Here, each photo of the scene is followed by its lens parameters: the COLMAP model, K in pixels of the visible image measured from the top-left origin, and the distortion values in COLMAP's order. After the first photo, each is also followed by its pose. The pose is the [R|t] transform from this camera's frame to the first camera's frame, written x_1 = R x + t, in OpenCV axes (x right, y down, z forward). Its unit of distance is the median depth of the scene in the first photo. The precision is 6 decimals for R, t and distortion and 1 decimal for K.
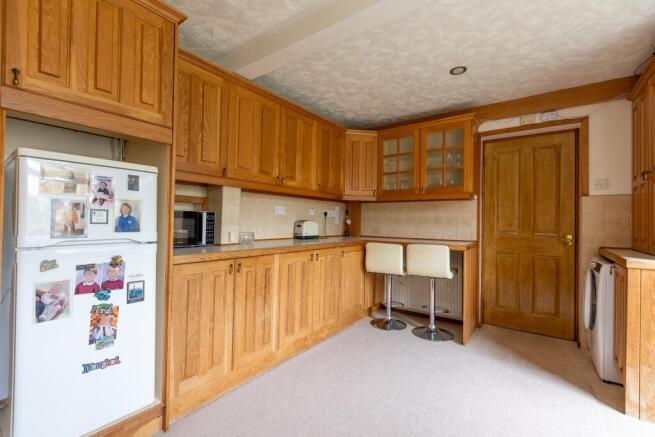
lens RADIAL K [[294.9, 0, 324.9], [0, 294.9, 218.2], [0, 0, 1]] dist [0.003282, -0.000100]
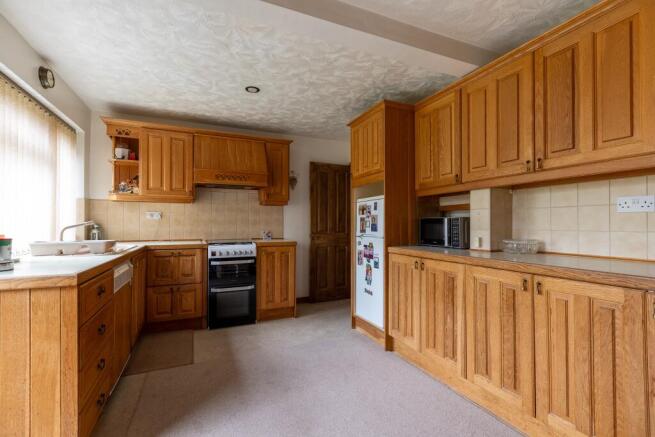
lens RADIAL K [[294.9, 0, 325.8], [0, 294.9, 224.3], [0, 0, 1]] dist [0.003282, -0.000100]
pose [[-0.497720, -0.026021, -0.866947, 0.841157], [-0.004964, 0.999619, -0.027154, 0.037749], [0.867324, -0.009212, -0.497660, 1.179135]]
